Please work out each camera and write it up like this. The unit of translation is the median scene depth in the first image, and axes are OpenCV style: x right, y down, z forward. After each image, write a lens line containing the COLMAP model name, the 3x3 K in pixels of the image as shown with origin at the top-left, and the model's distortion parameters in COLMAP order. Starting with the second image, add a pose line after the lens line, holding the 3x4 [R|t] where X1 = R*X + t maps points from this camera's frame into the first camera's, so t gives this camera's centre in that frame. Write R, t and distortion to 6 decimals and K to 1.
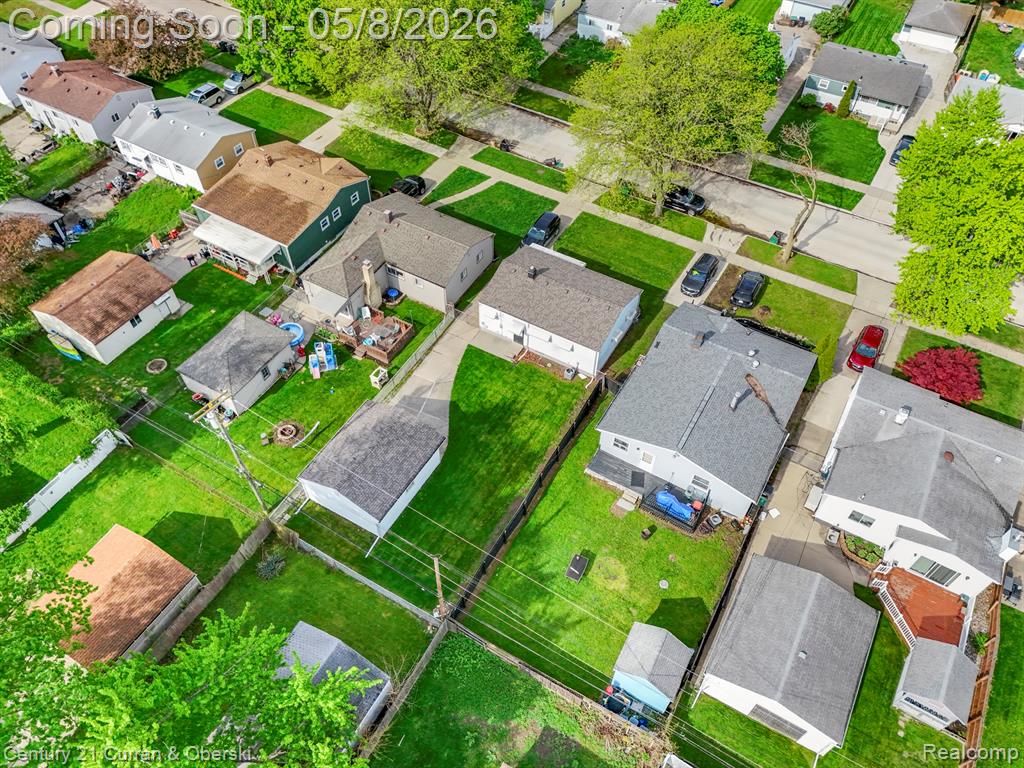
lens RADIAL K [[753.2, 0, 512.0], [0, 753.2, 384.0], [0, 0, 1]] dist [0.086852, -0.081987]
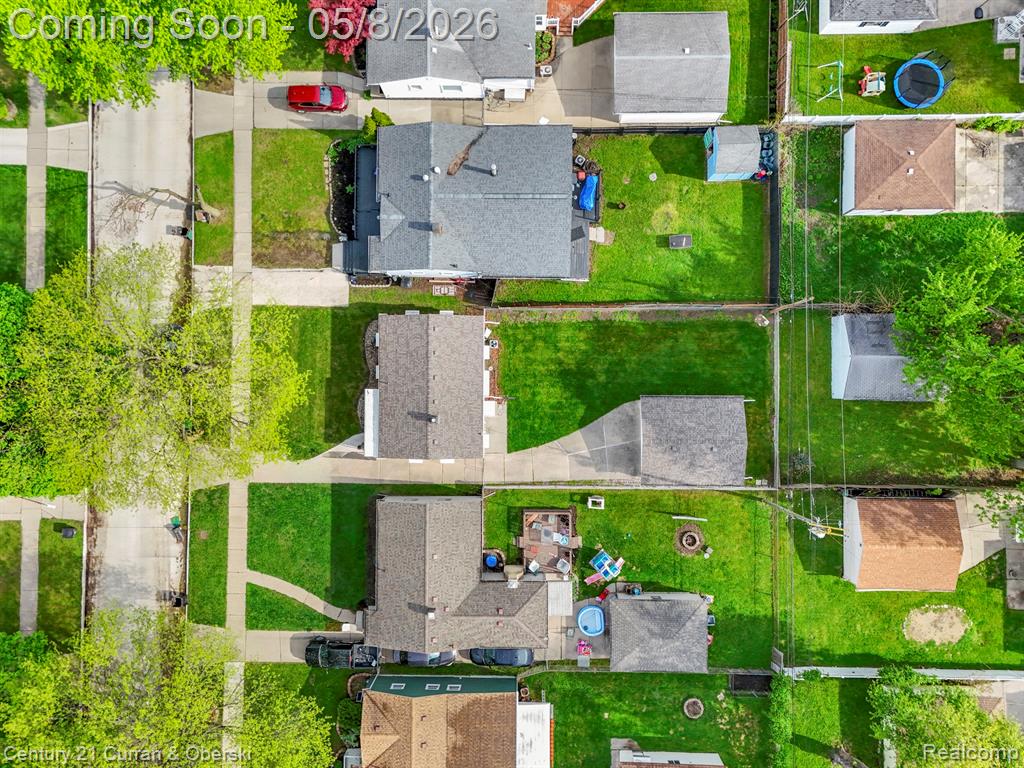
lens RADIAL K [[753.2, 0, 512.0], [0, 753.2, 384.0], [0, 0, 1]] dist [0.086852, -0.081987]
pose [[-0.497592, -0.867244, 0.017009, 0.000483], [0.678618, -0.377002, 0.630355, -0.607760], [-0.540259, 0.325202, 0.776121, 0.205873]]
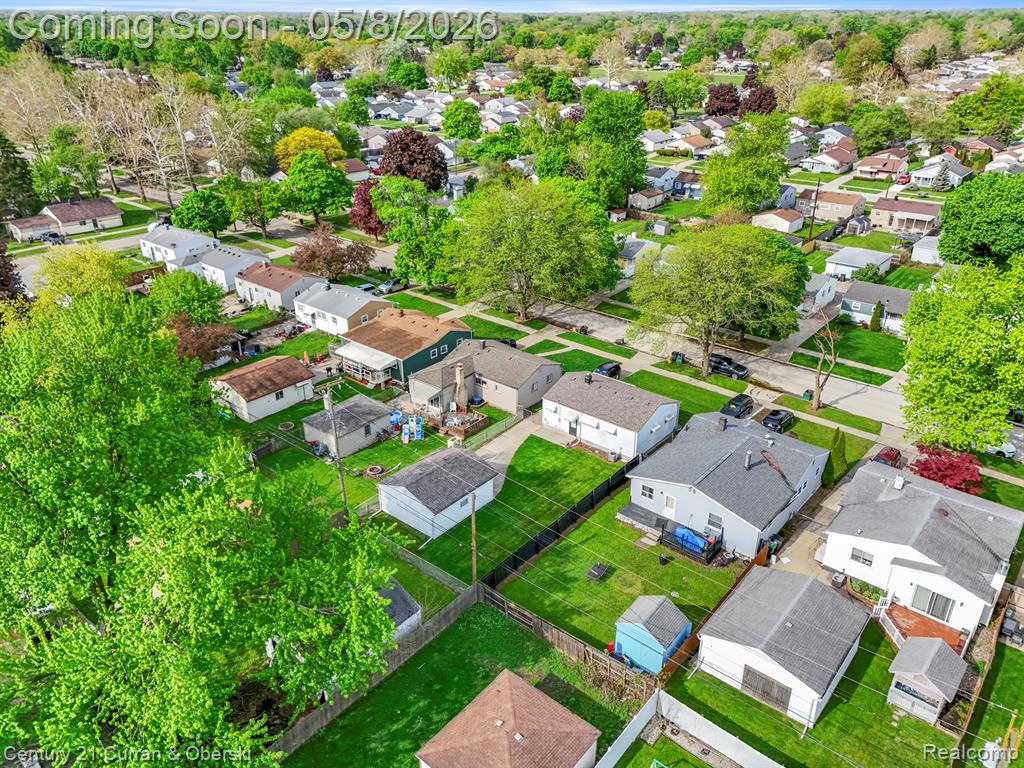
lens RADIAL K [[753.2, 0, 512.0], [0, 753.2, 384.0], [0, 0, 1]] dist [0.086852, -0.081987]
pose [[0.985756, 0.066367, -0.154536, 0.088585], [-0.124359, 0.906235, -0.404070, 0.350831], [0.113230, 0.417532, 0.901580, -0.115114]]
